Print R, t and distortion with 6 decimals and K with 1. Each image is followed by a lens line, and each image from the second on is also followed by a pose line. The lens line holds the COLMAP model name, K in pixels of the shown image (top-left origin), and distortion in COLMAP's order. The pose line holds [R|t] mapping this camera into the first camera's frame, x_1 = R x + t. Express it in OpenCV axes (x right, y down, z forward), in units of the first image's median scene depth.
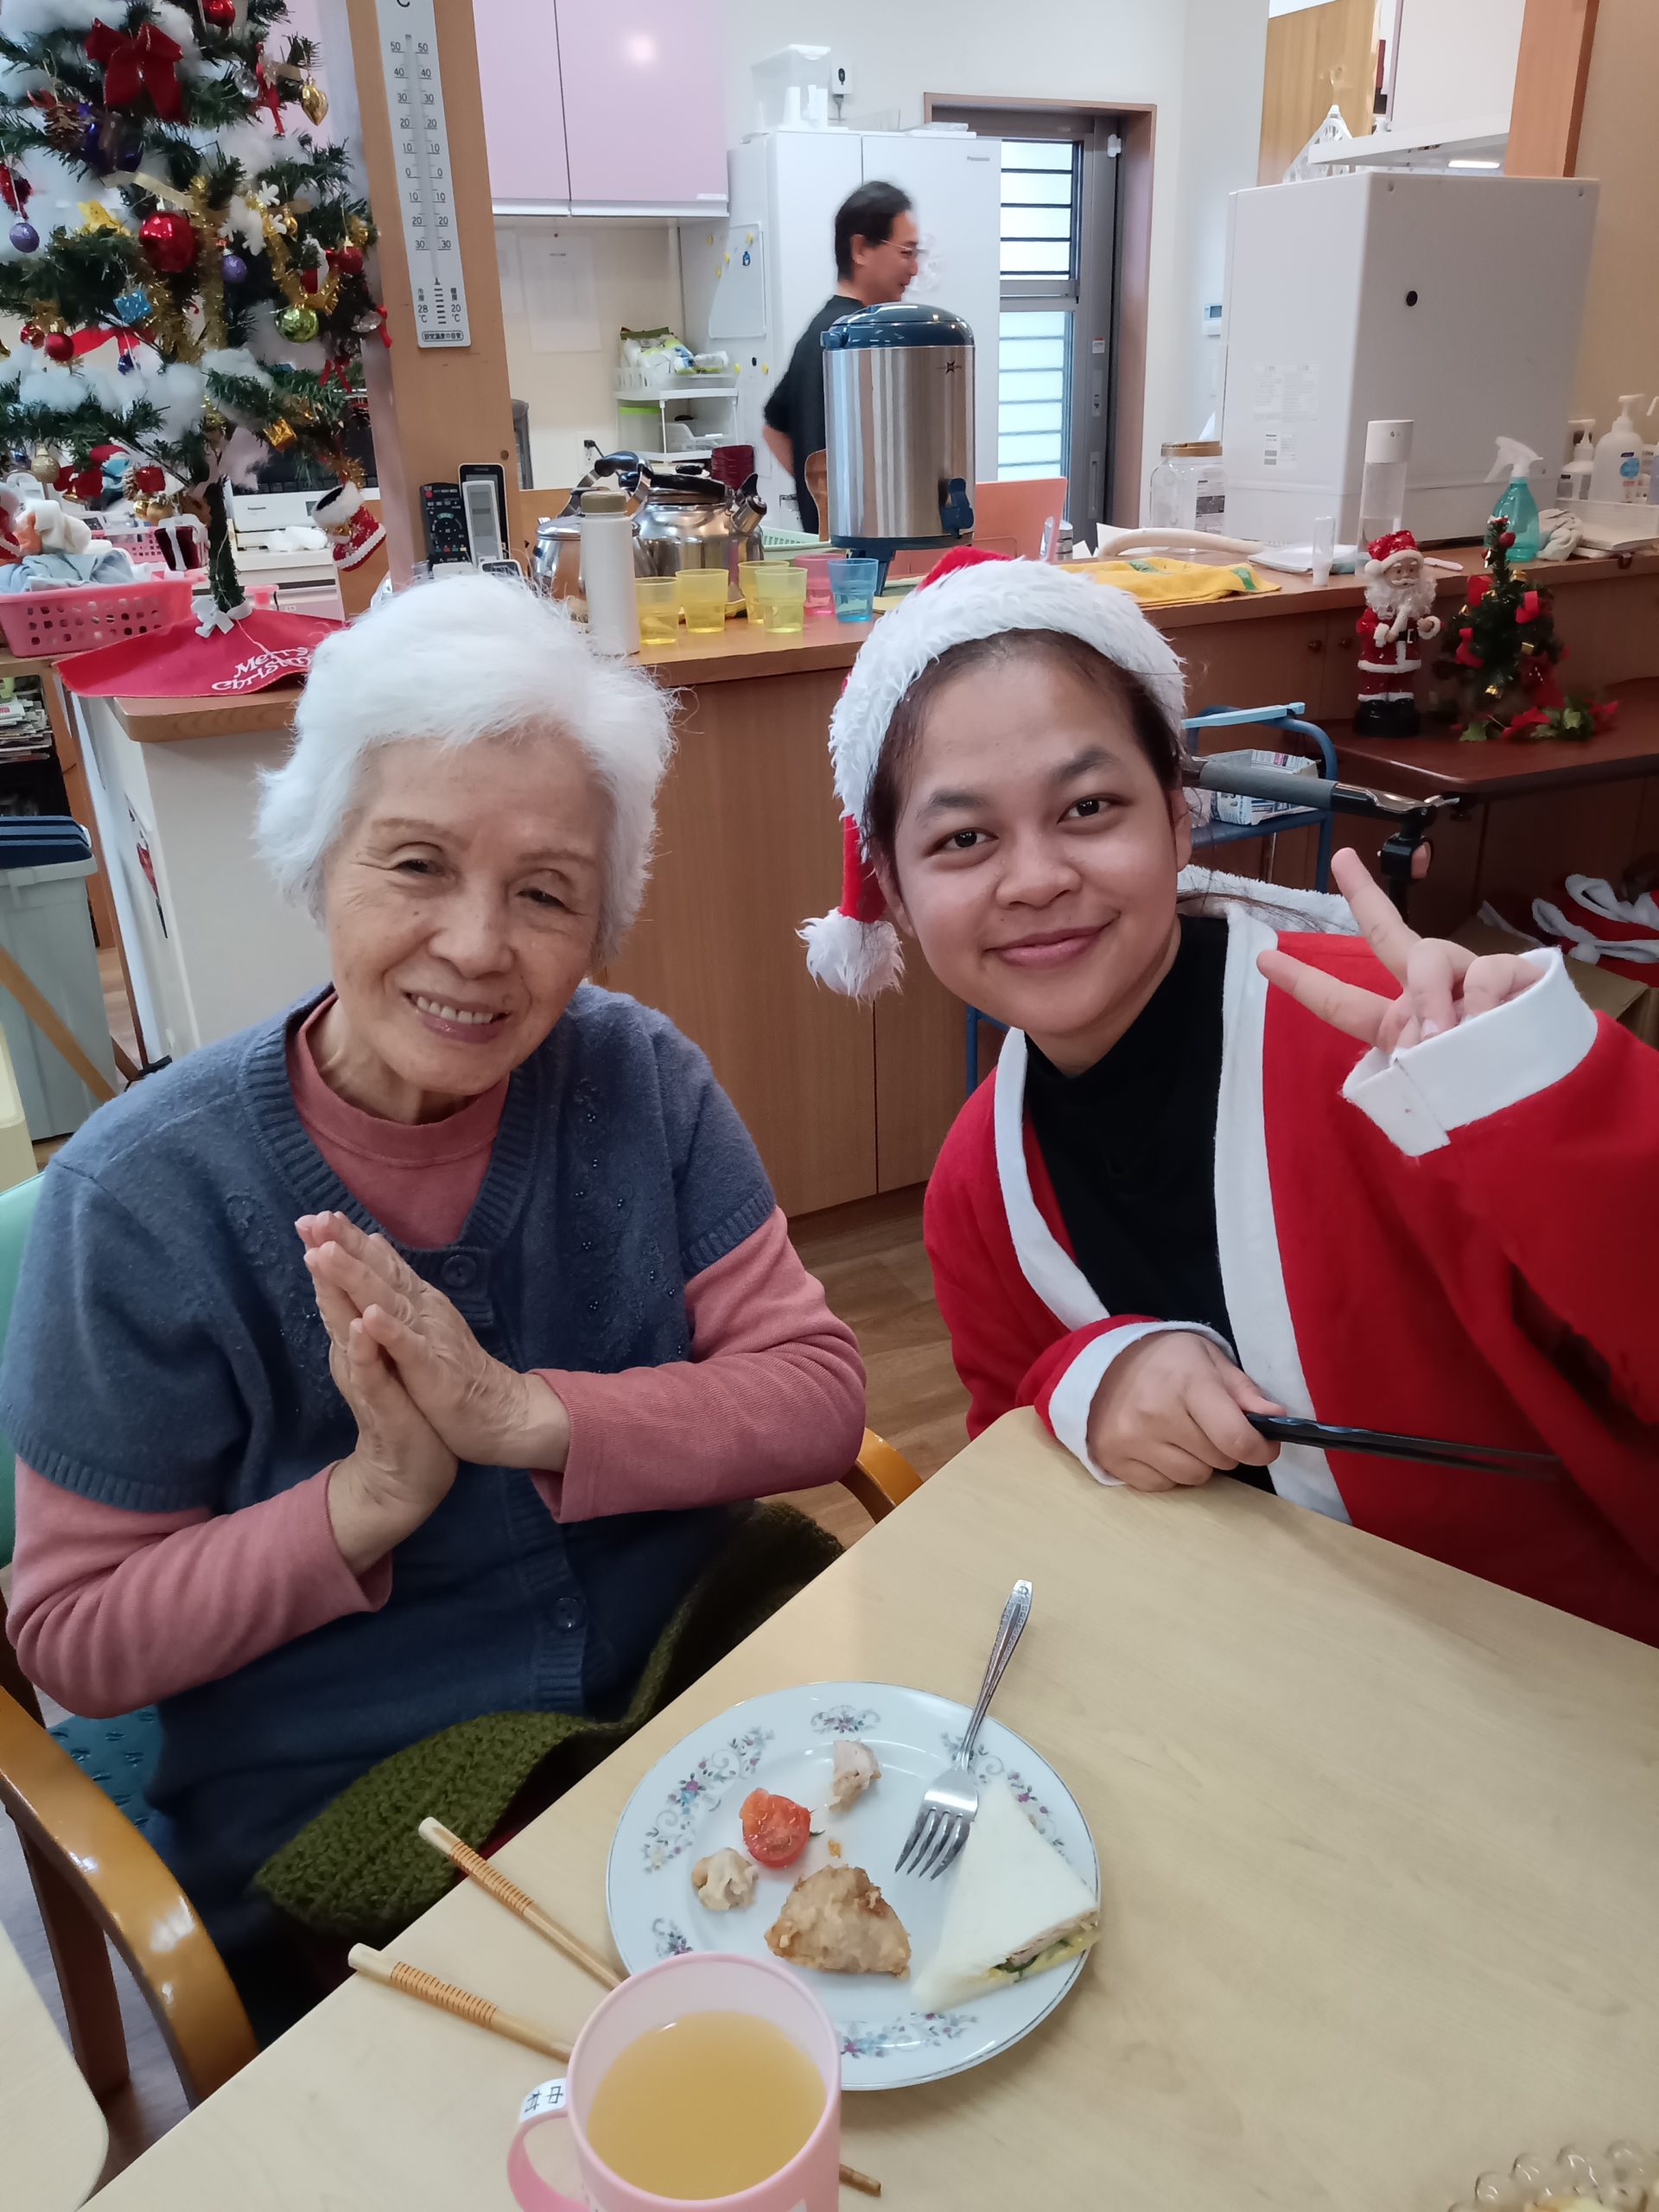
lens RADIAL K [[1678.0, 0, 831.5], [0, 1678.0, 1111.7], [0, 0, 1]] dist [-0.010017, 0.006562]
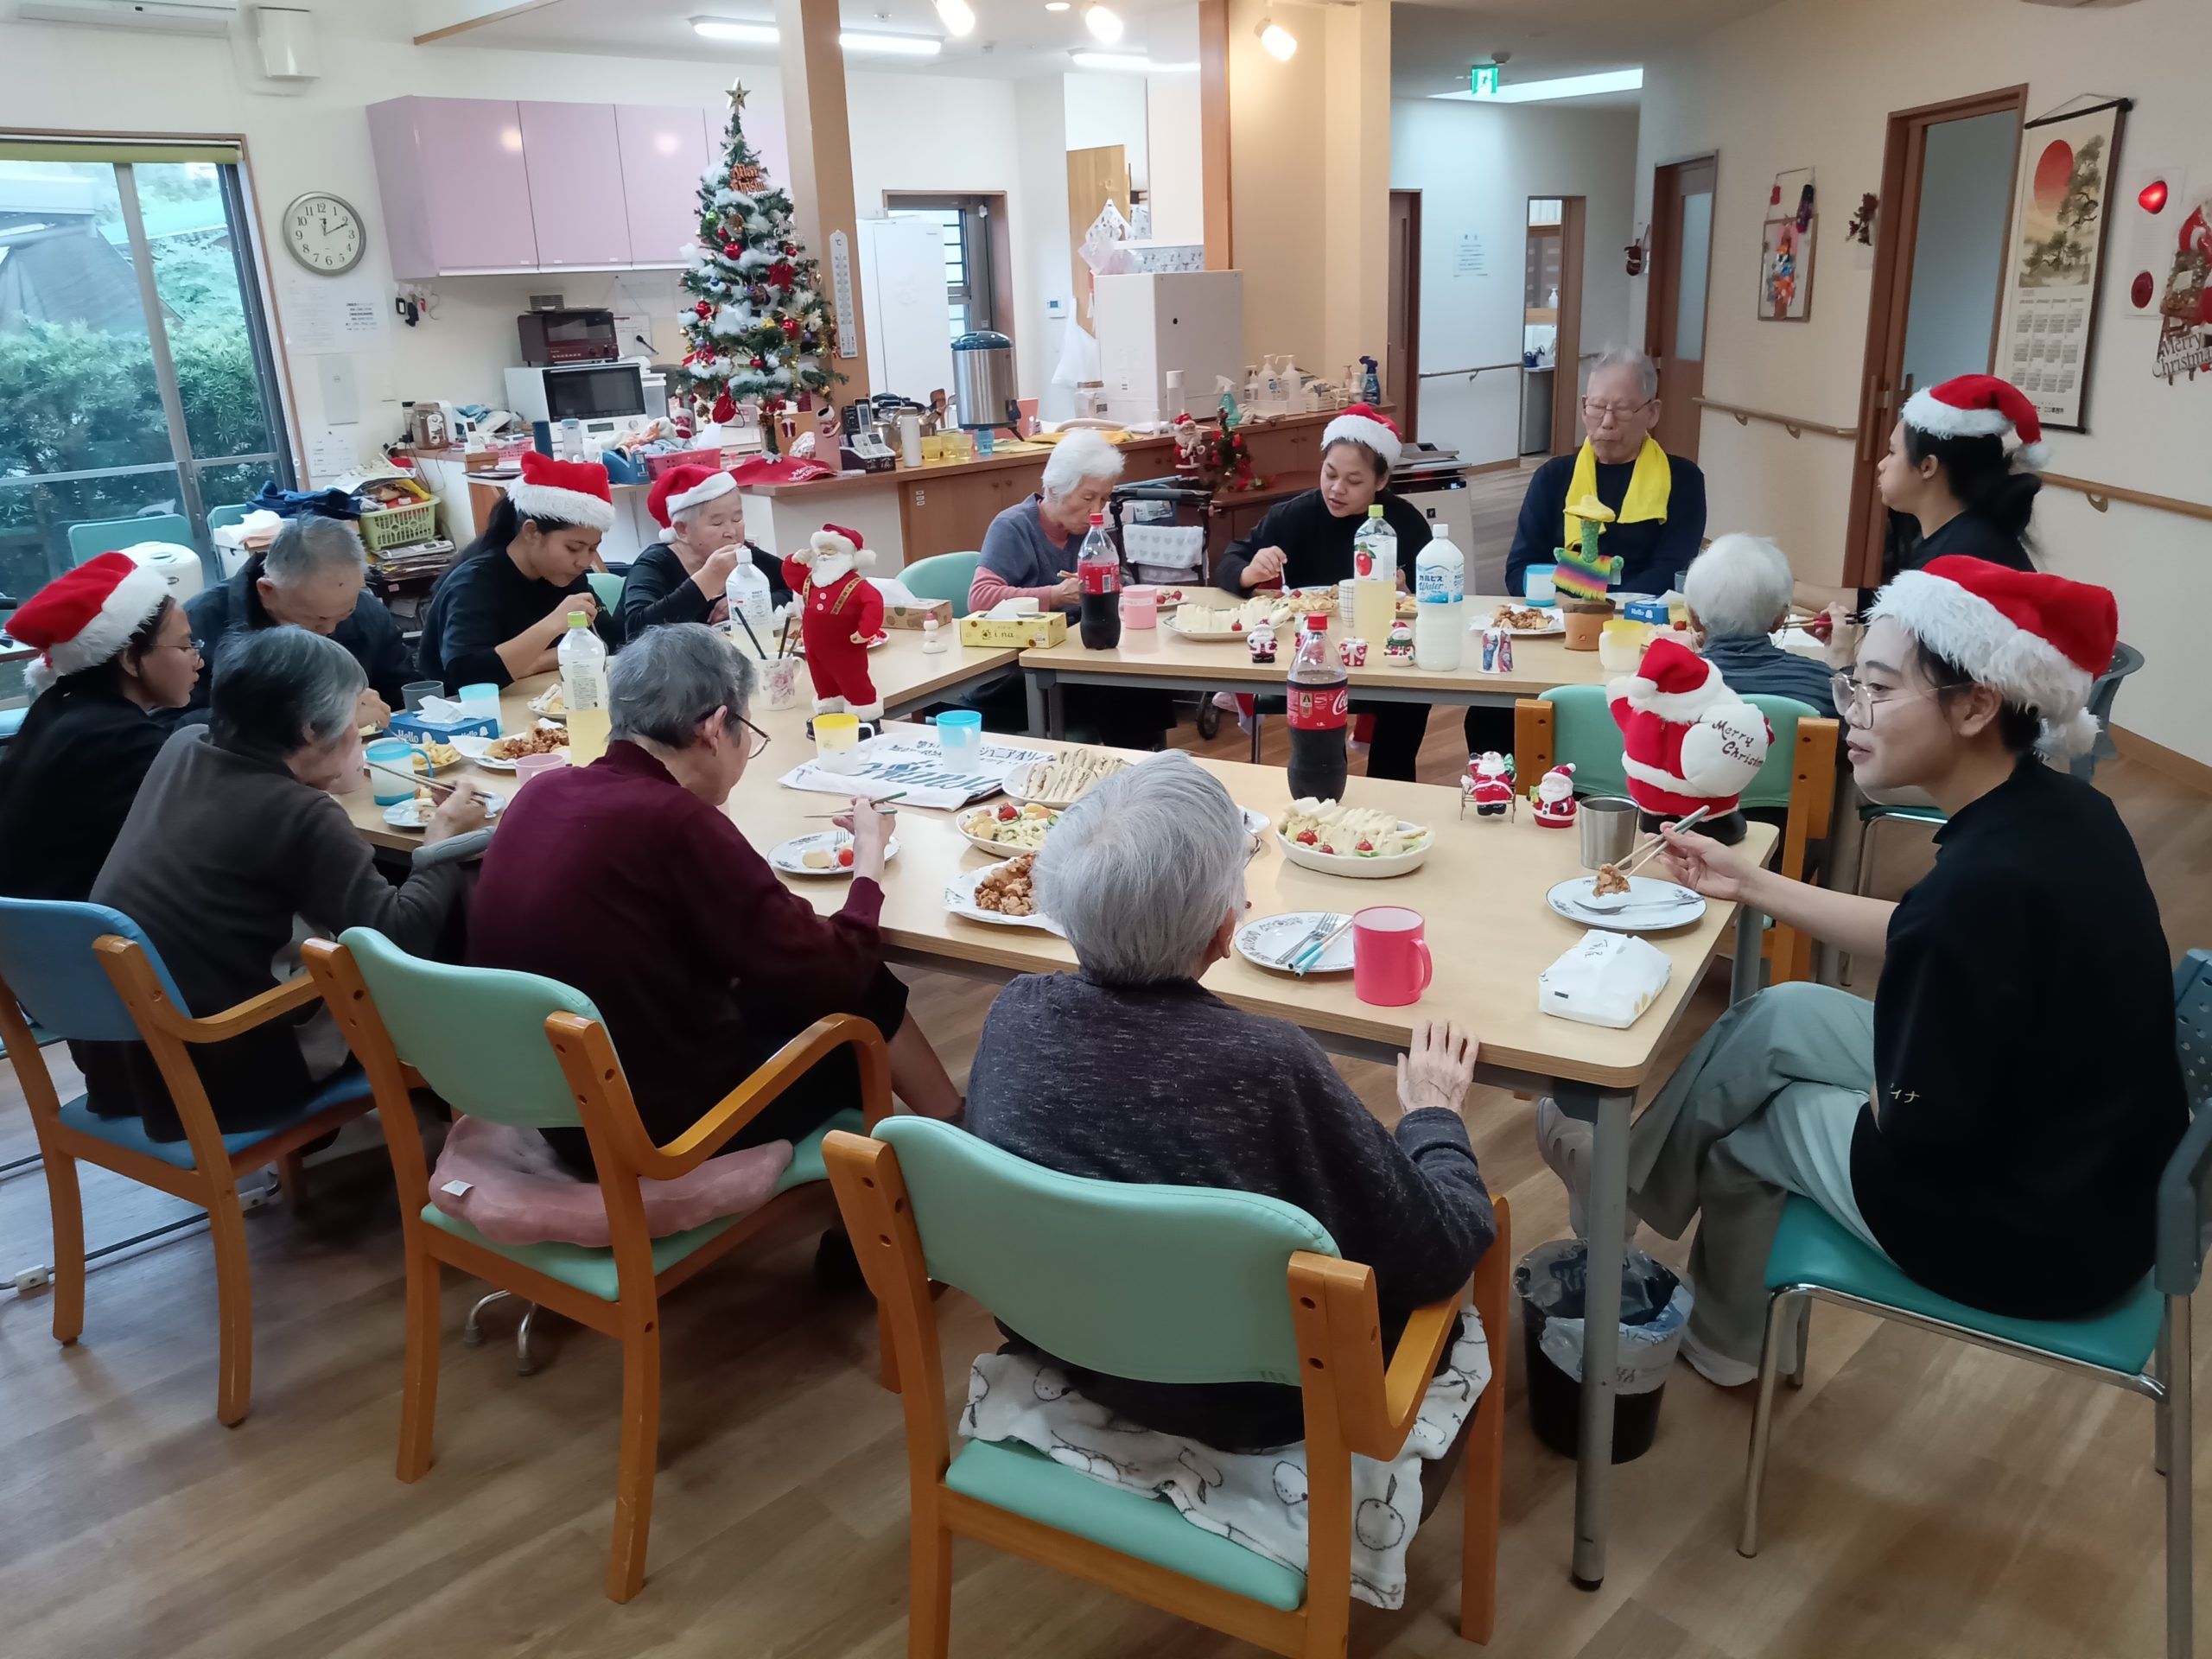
lens RADIAL K [[1645.5, 0, 1100.0], [0, 1645.5, 833.9], [0, 0, 1]] dist [-0.013800, 0.007973]
pose [[0.958395, -0.100271, 0.267253, -0.508521], [0.127360, 0.988122, -0.085990, 0.474906], [-0.255457, 0.116450, 0.959782, -1.269377]]
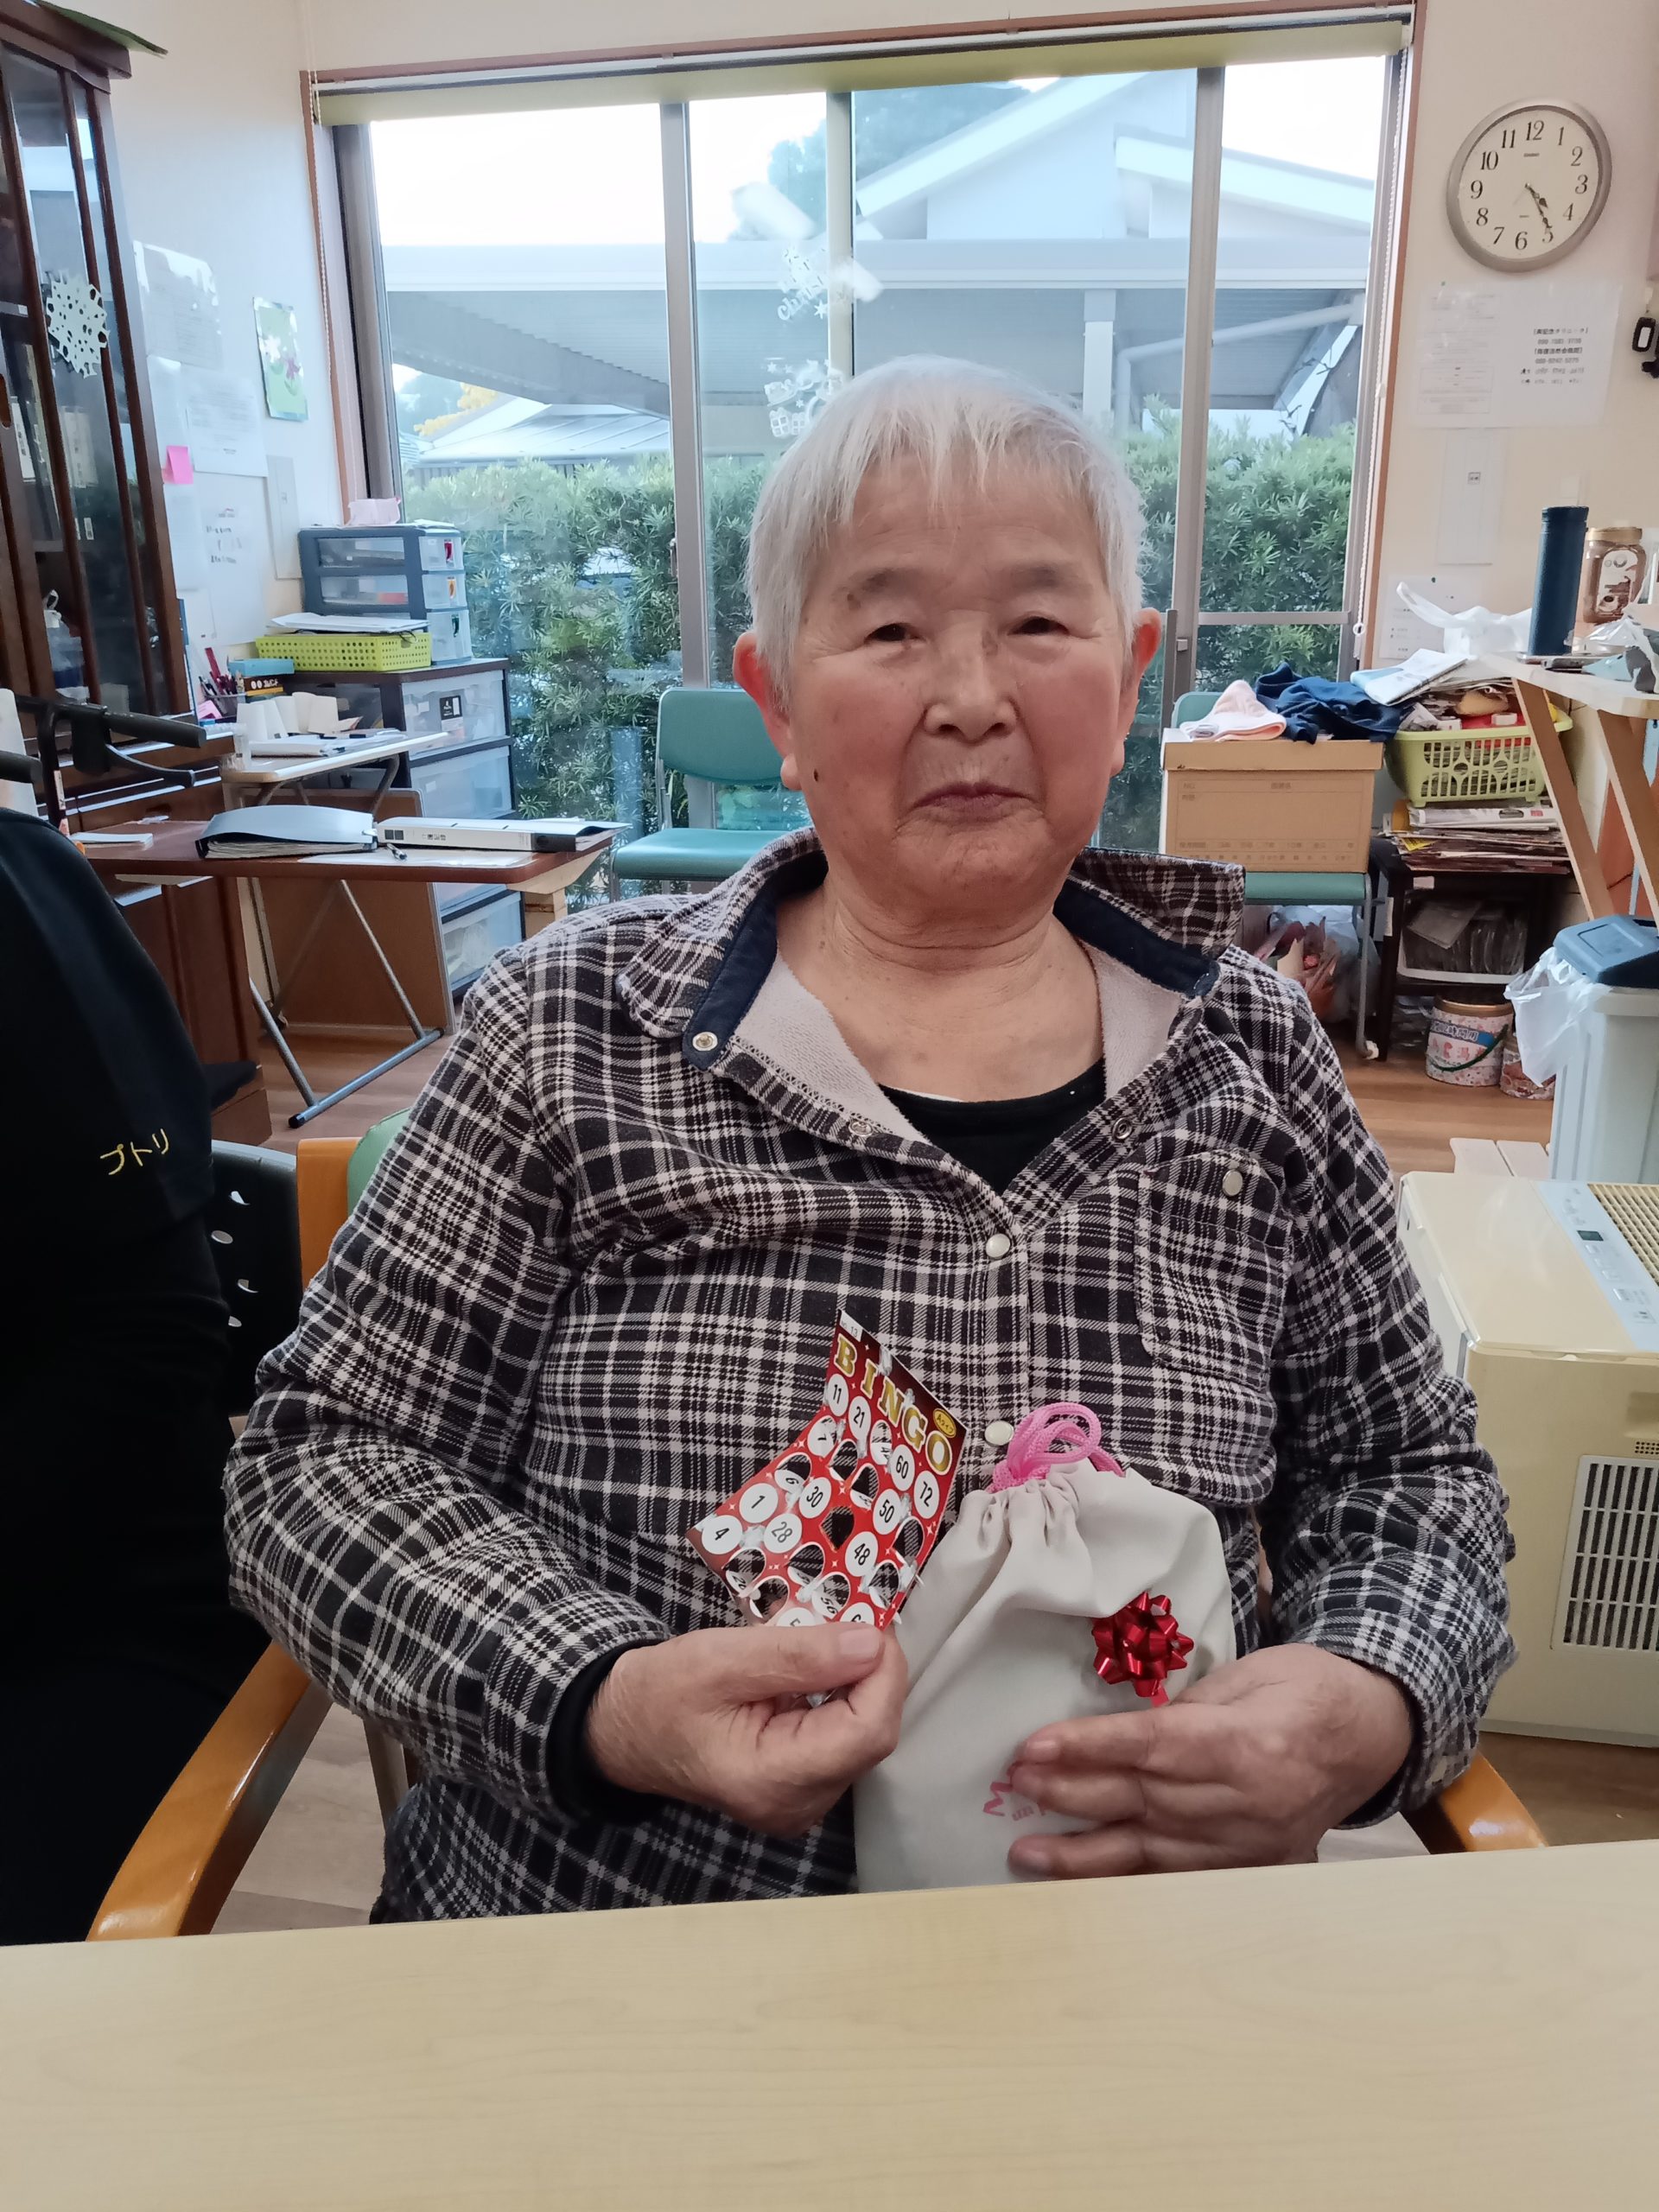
lens RADIAL K [[1642.0, 0, 833.3], [0, 1642.0, 1108.4], [0, 0, 1]] dist [0.000365, -0.003048]
pose [[0.789320, 0.207276, -0.577937, -0.409133], [-0.256304, 0.966590, -0.003384, 0.011605], [0.557927, 0.150799, 0.816074, 0.199863]]
